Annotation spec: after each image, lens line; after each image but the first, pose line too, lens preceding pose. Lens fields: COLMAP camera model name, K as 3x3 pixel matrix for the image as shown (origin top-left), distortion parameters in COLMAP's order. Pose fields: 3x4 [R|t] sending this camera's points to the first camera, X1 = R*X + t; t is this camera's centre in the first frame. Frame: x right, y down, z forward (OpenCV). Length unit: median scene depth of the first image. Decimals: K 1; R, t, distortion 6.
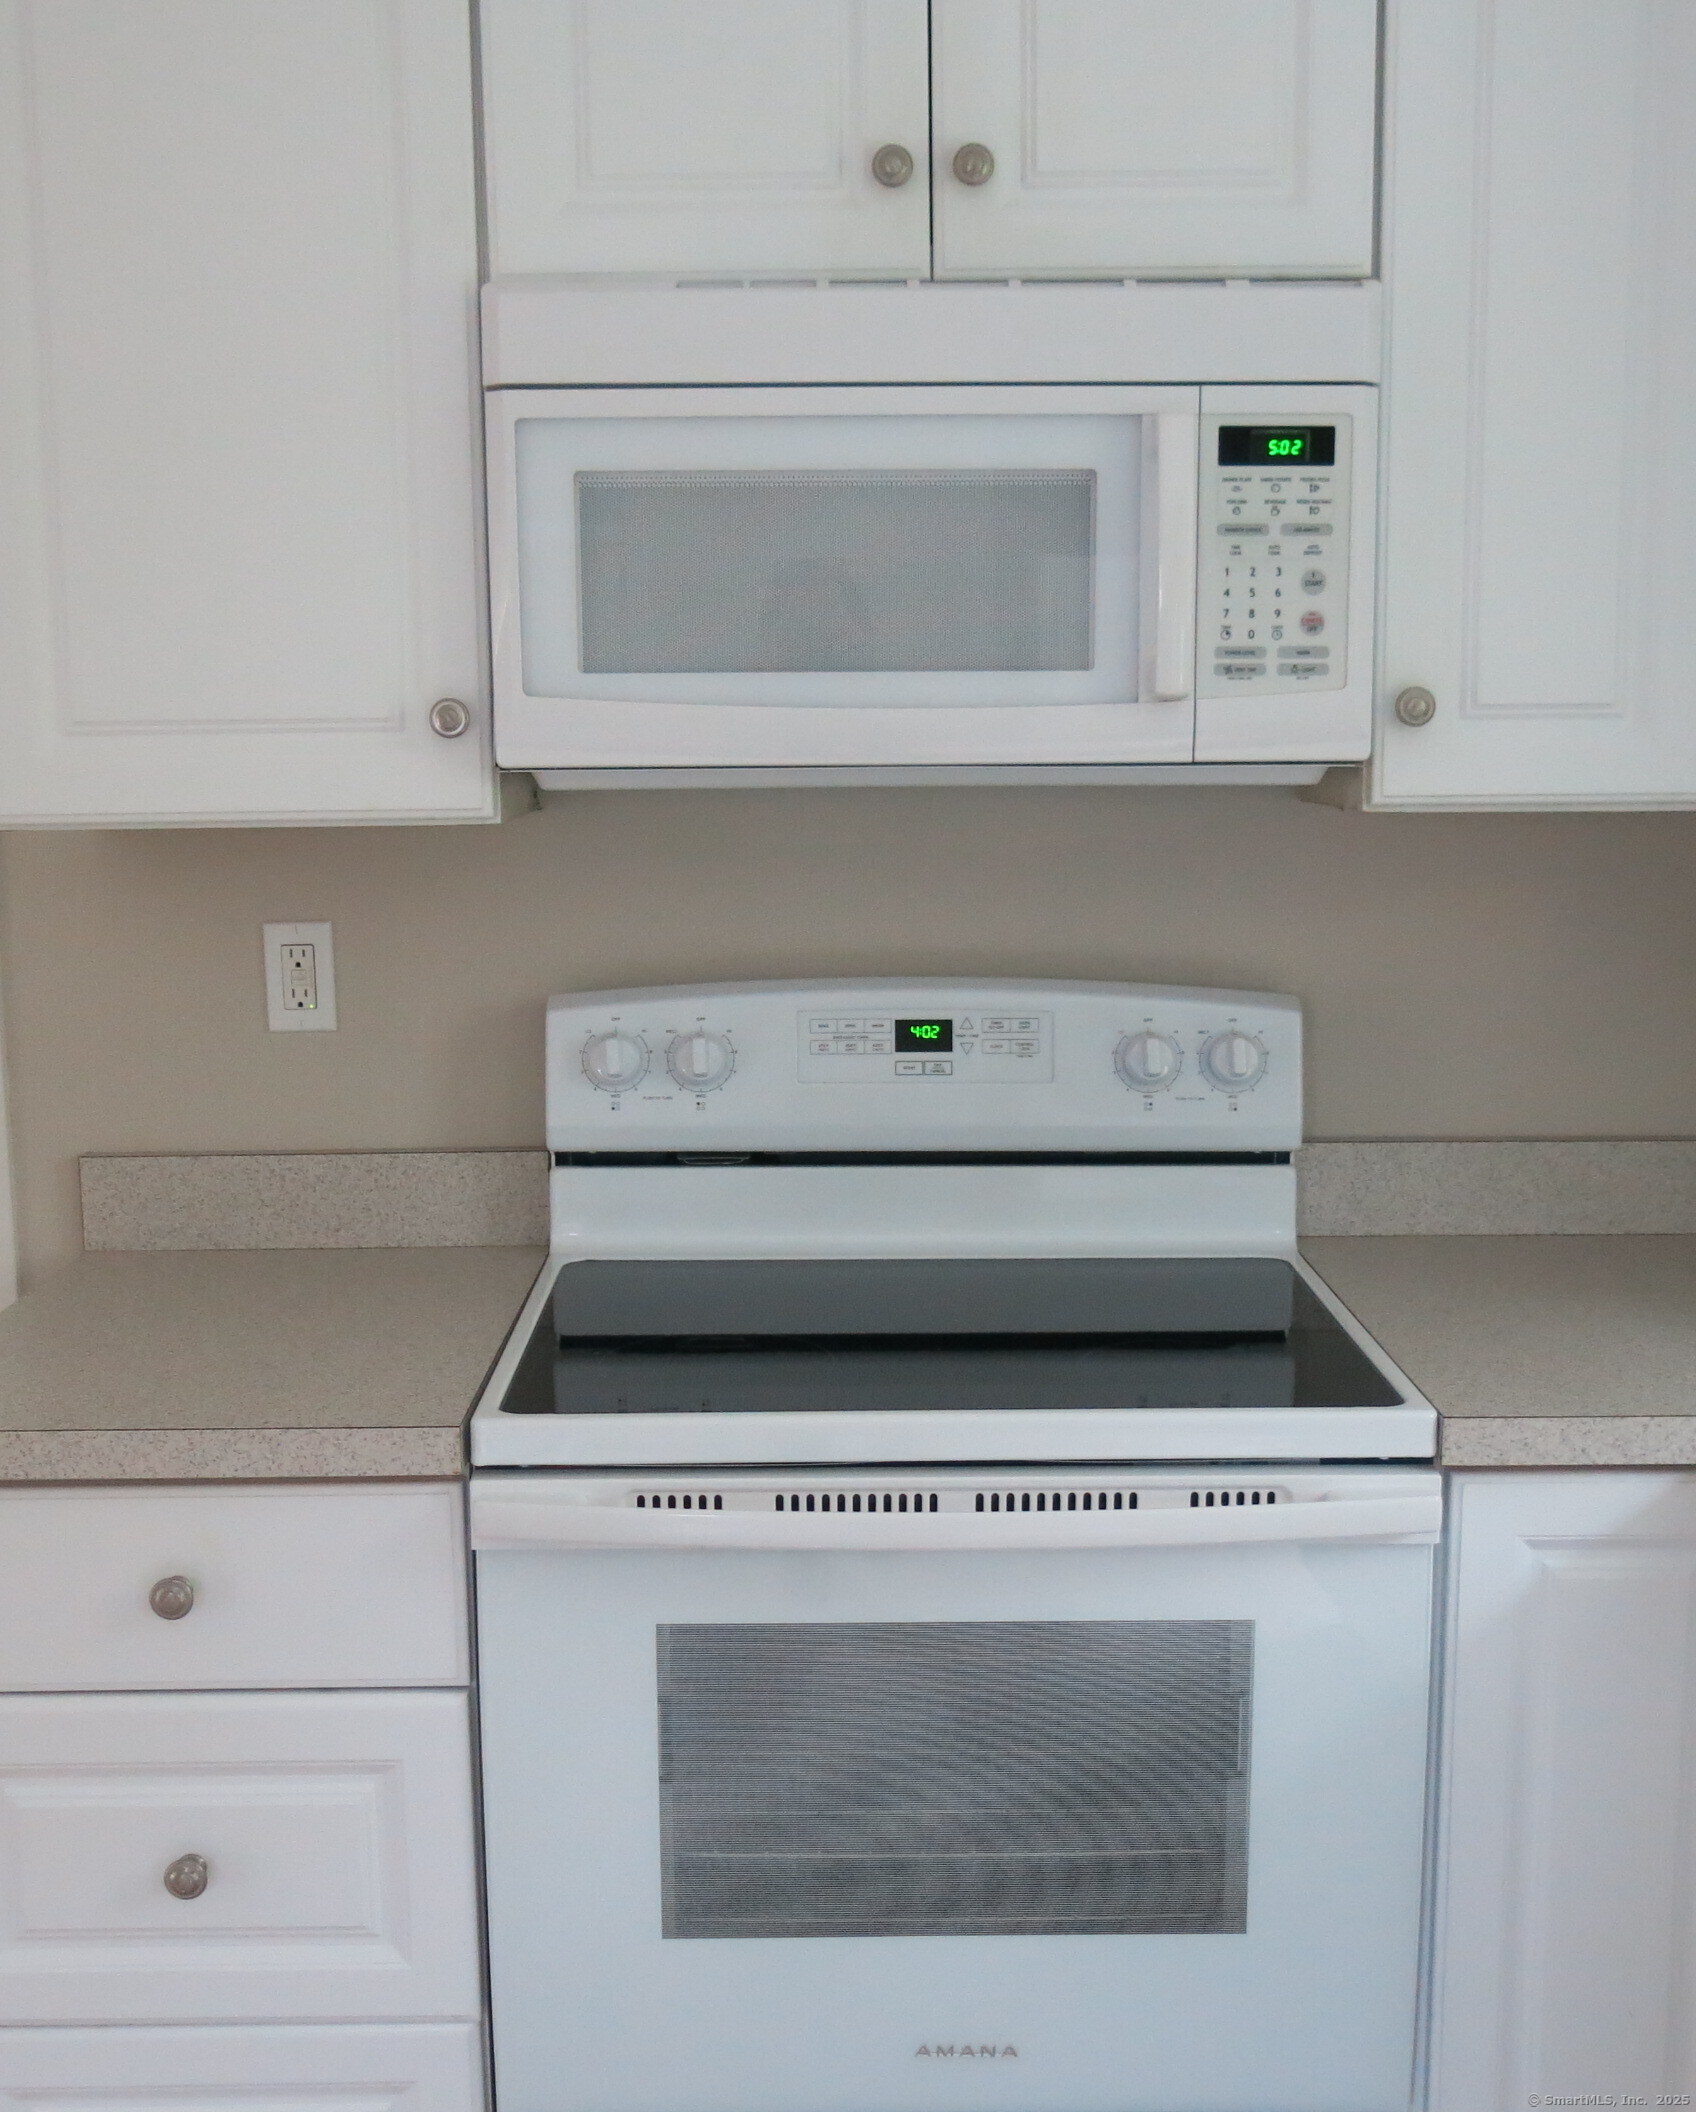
lens RADIAL K [[2413.2, 0, 850.2], [0, 2413.2, 1077.1], [0, 0, 1]] dist [-0.010793, 0.007714]
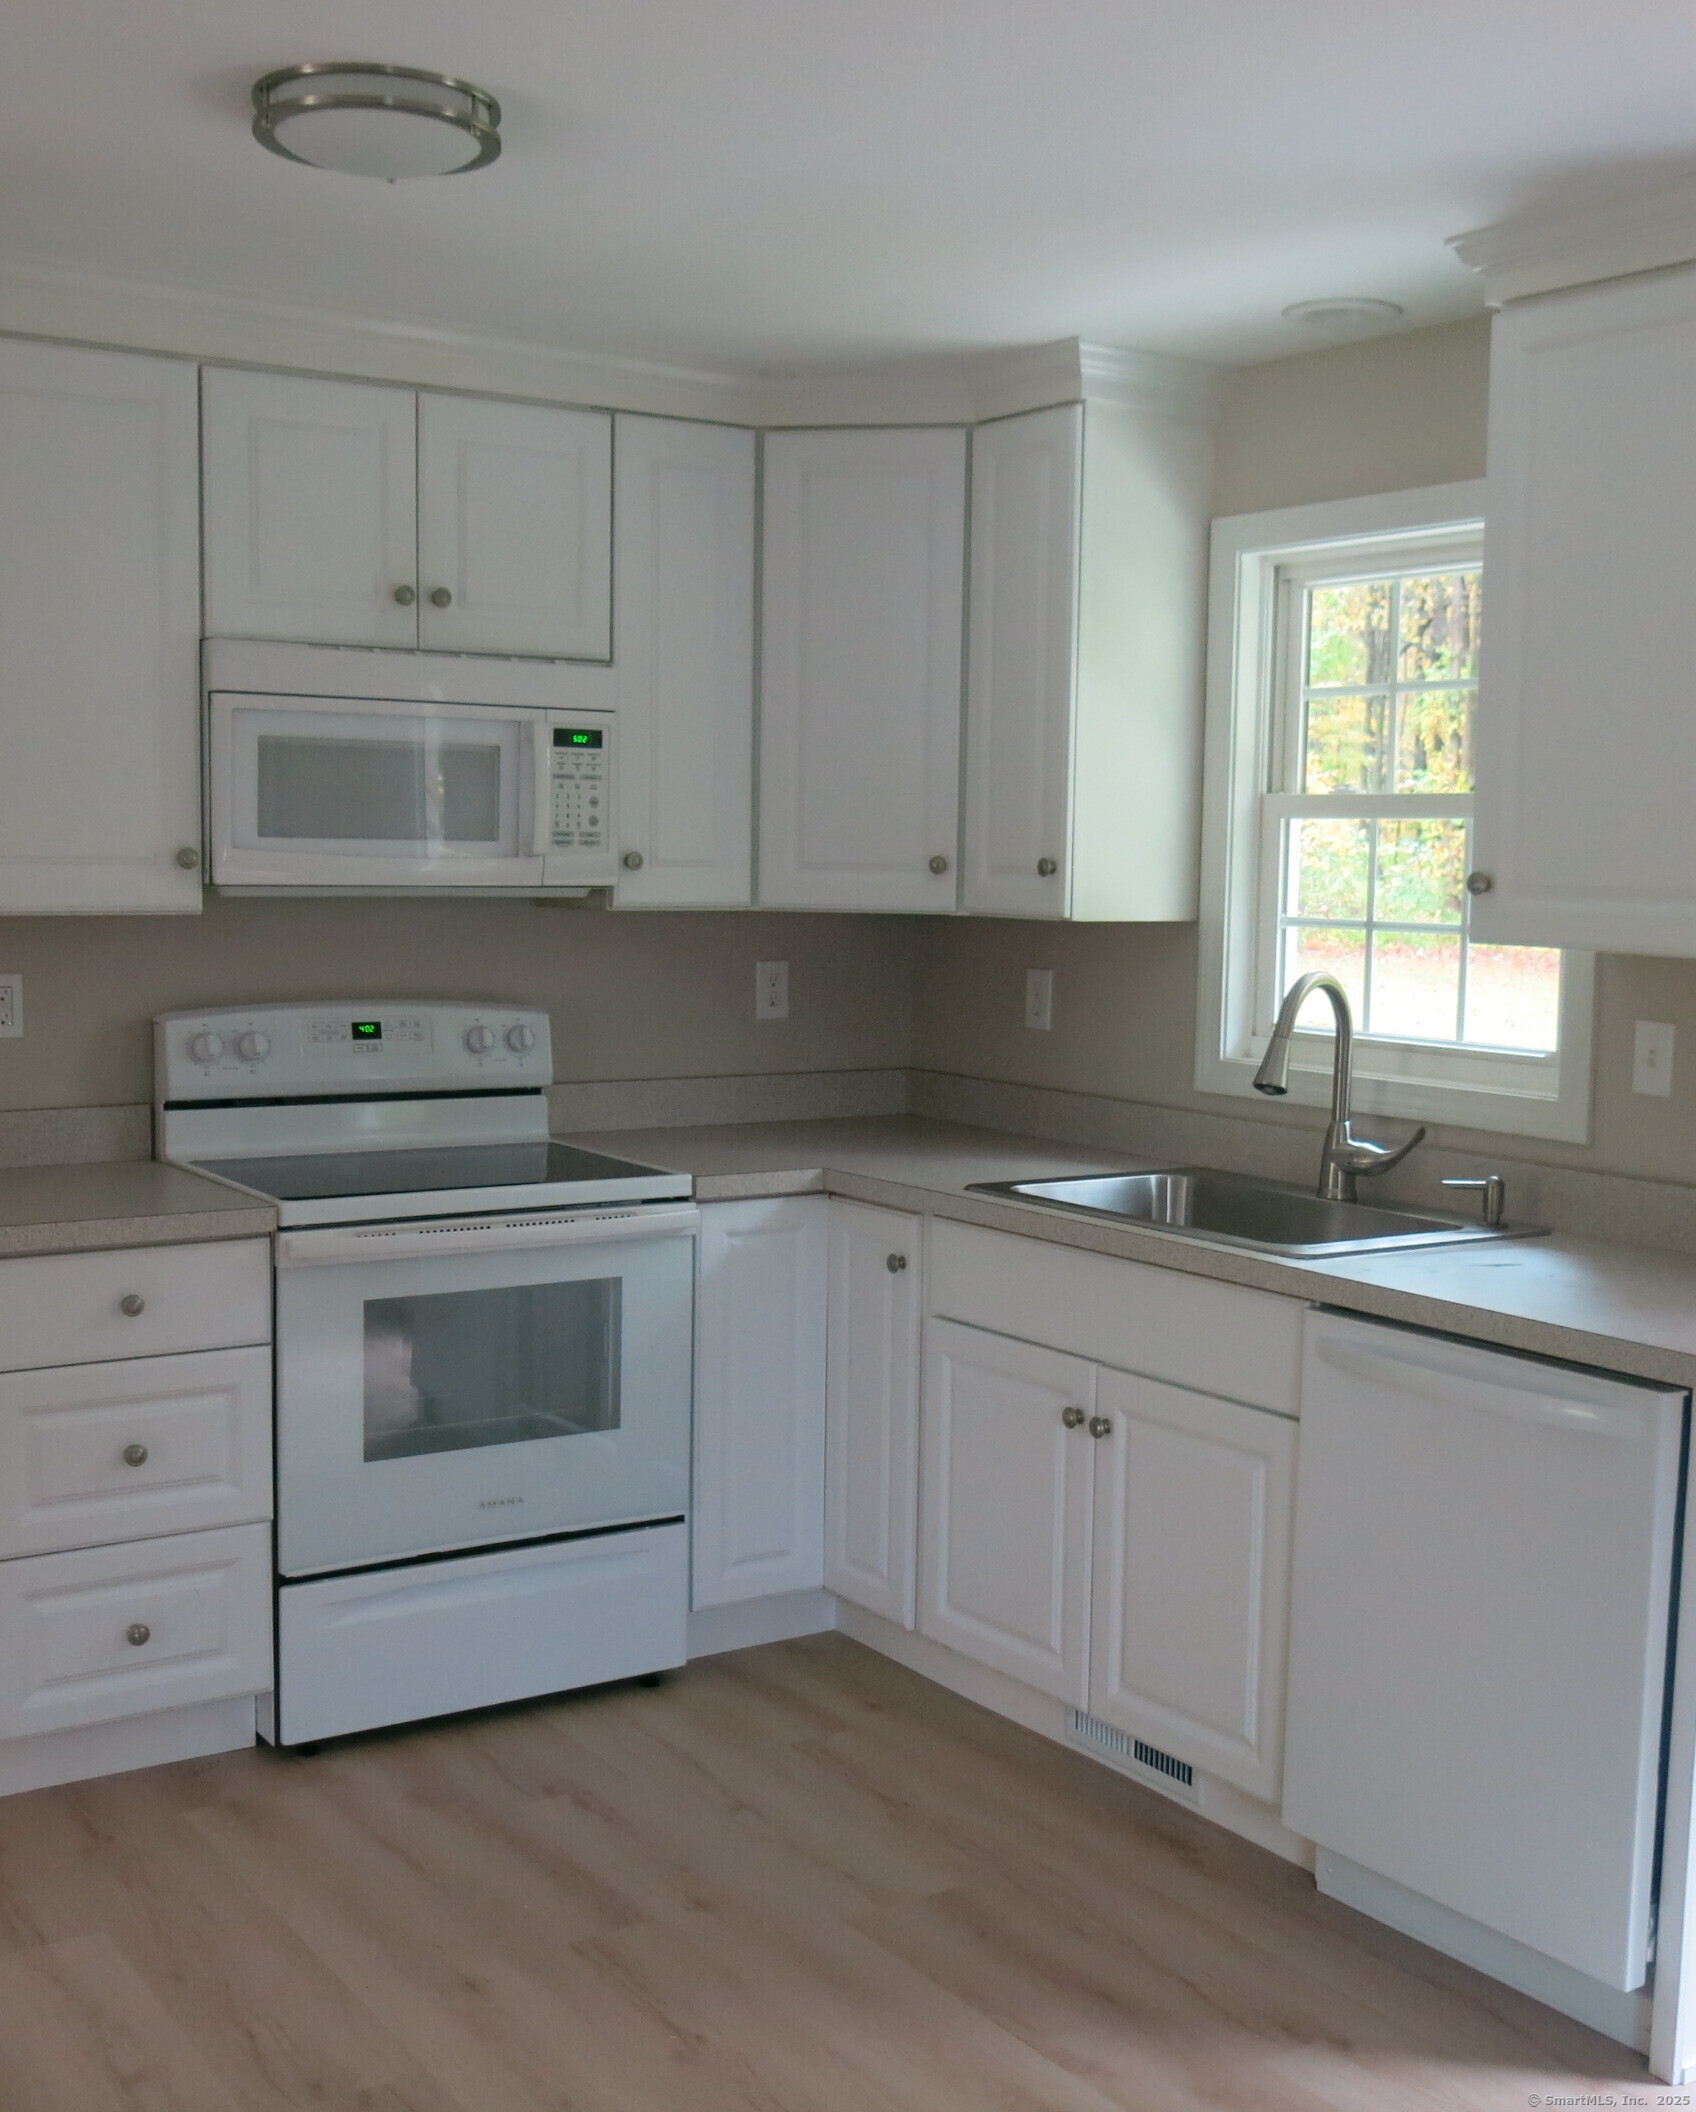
lens RADIAL K [[2419.7, 0, 848.0], [0, 2419.7, 1056.0], [0, 0, 1]] dist [0.025081, 0.037483]
pose [[0.836772, -0.026928, 0.546889, -0.790632], [0.062466, 0.996964, -0.046488, 0.130372], [-0.543977, 0.073062, 0.835913, -0.885392]]
